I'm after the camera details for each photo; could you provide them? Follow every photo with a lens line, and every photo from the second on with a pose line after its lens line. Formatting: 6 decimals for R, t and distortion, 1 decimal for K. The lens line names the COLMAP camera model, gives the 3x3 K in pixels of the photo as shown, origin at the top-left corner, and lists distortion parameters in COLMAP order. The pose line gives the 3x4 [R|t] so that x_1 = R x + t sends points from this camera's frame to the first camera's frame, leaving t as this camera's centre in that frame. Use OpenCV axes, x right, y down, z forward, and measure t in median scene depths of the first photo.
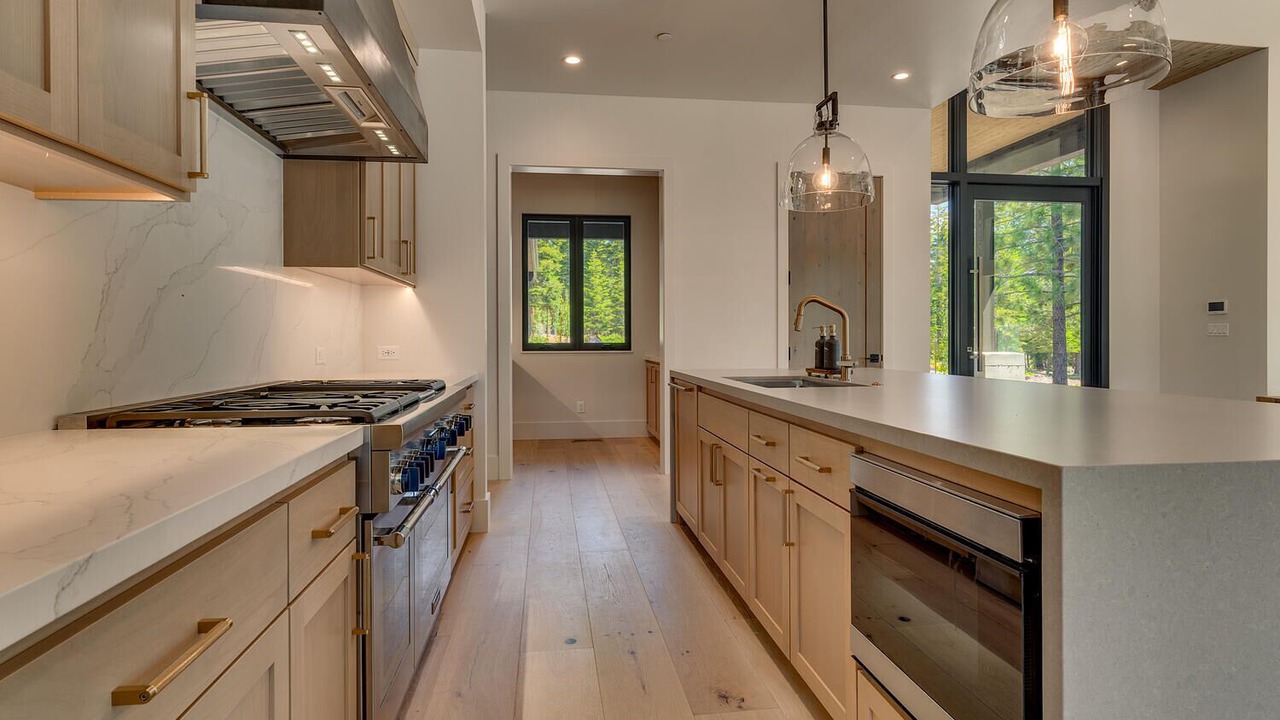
lens RADIAL K [[690.3, 0, 643.5], [0, 690.3, 347.8], [0, 0, 1]] dist [-0.004198, -0.003085]
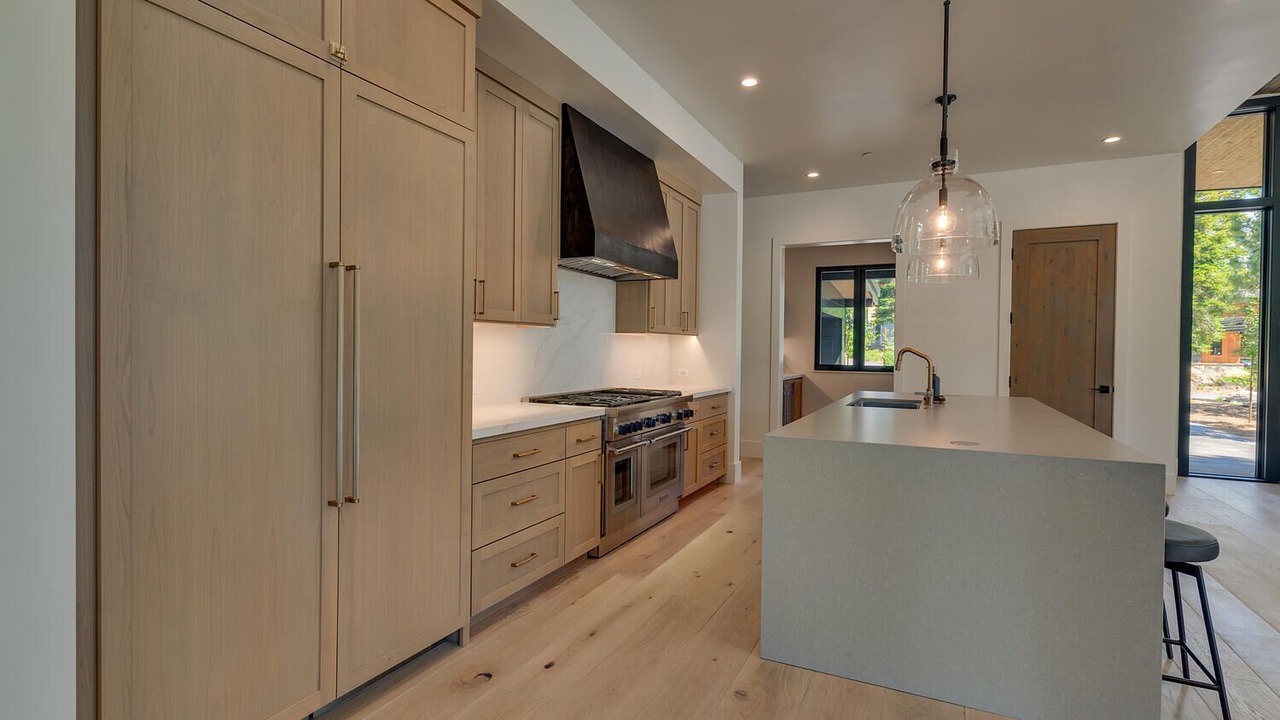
lens RADIAL K [[620.5, 0, 634.9], [0, 620.5, 357.2], [0, 0, 1]] dist [0.001379, 0.001155]
pose [[0.830469, 0.020318, -0.556694, 0.515820], [-0.021160, 0.999764, 0.004923, -0.049016], [0.556663, 0.007691, 0.830703, -0.474196]]
